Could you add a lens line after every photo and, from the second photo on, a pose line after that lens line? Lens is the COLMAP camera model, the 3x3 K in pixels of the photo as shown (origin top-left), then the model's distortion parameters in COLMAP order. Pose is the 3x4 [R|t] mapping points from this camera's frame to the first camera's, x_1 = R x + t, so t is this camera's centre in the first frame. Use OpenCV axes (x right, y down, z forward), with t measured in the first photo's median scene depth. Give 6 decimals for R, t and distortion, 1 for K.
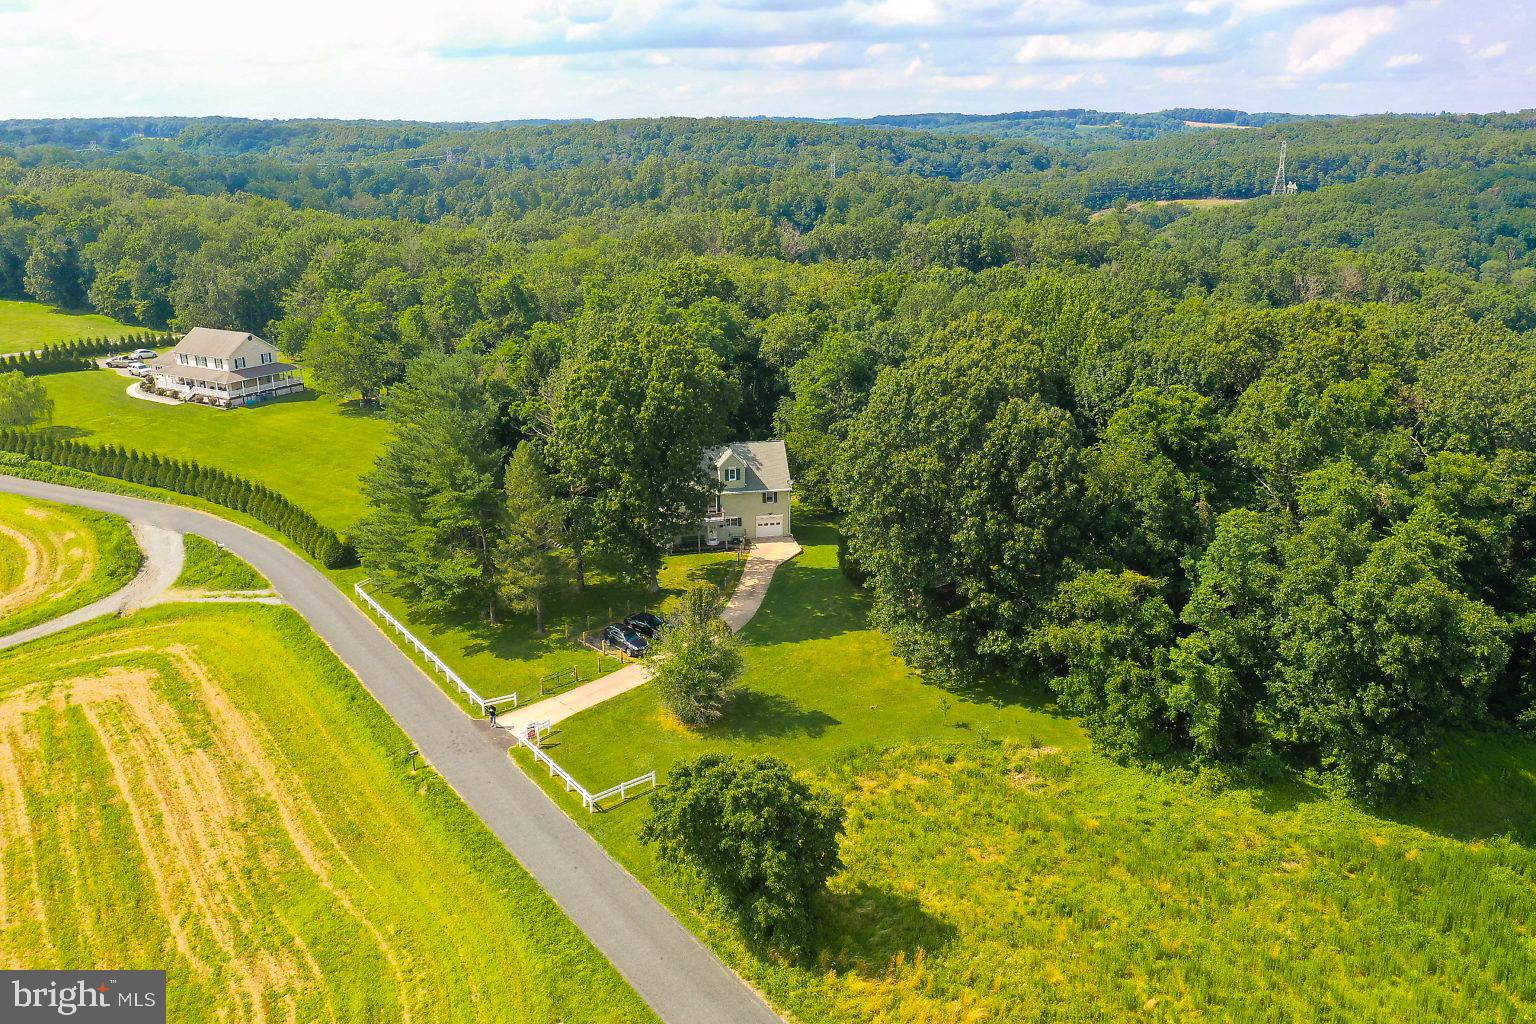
lens RADIAL K [[1210.4, 0, 768.0], [0, 1210.4, 512.0], [0, 0, 1]] dist [-0.006024, -0.004741]
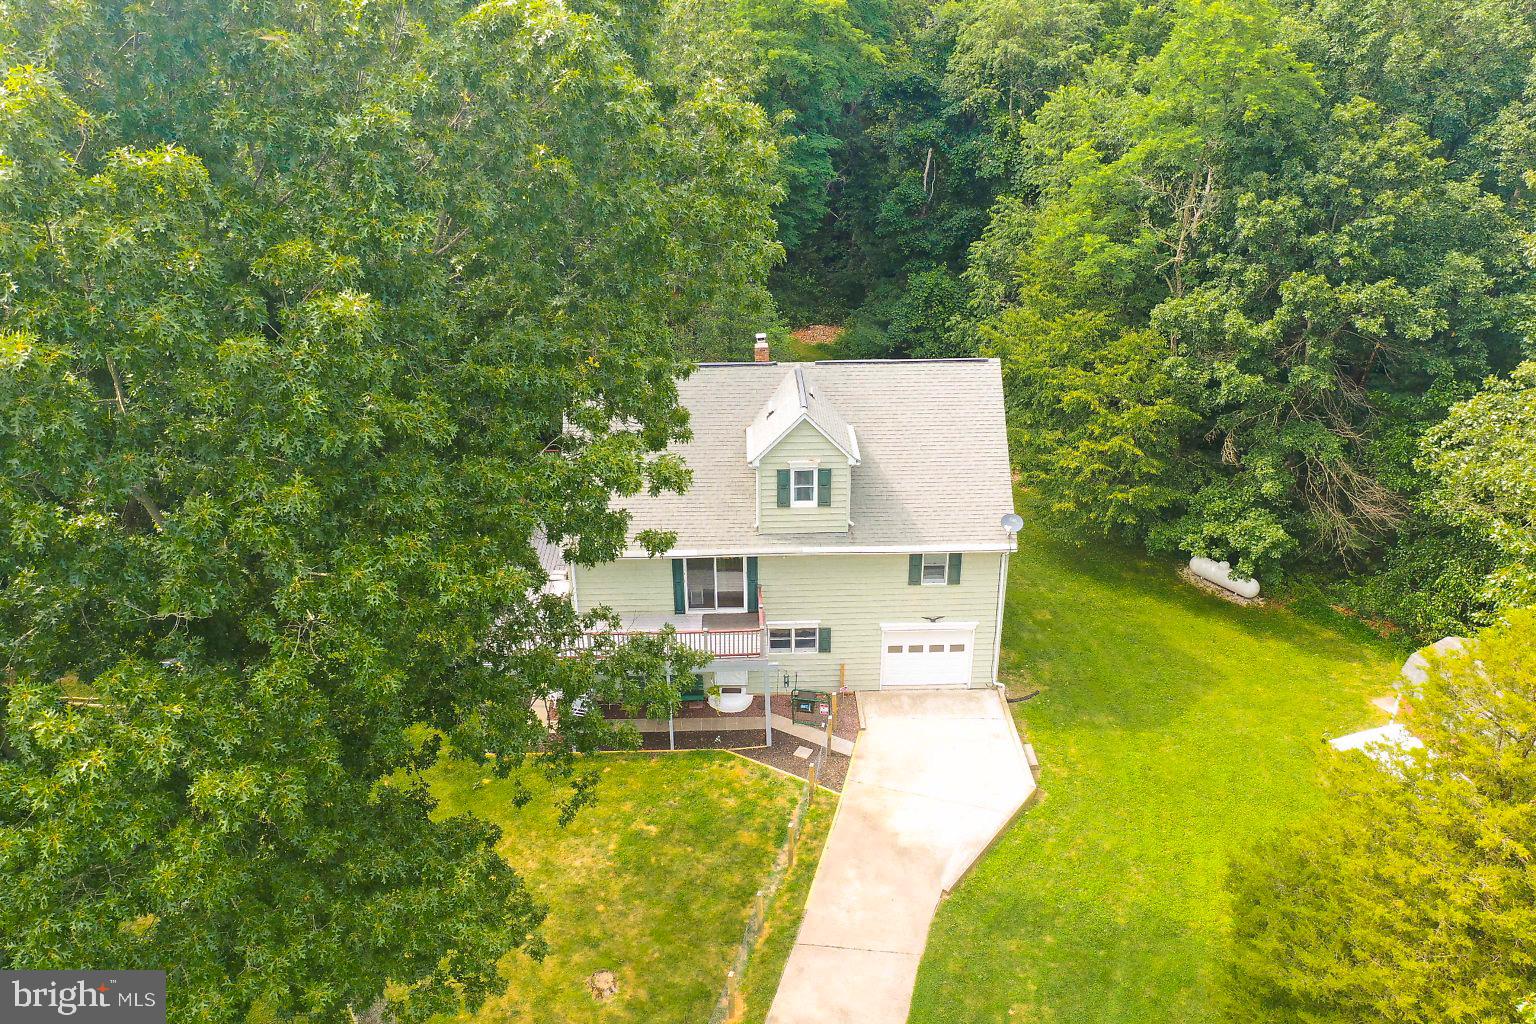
lens RADIAL K [[1210.4, 0, 768.0], [0, 1210.4, 512.0], [0, 0, 1]] dist [-0.006024, -0.004741]
pose [[0.987364, 0.078333, -0.137752, 0.001076], [-0.052508, 0.981896, 0.181999, -0.074018], [0.149514, -0.172466, 0.973602, 0.715368]]
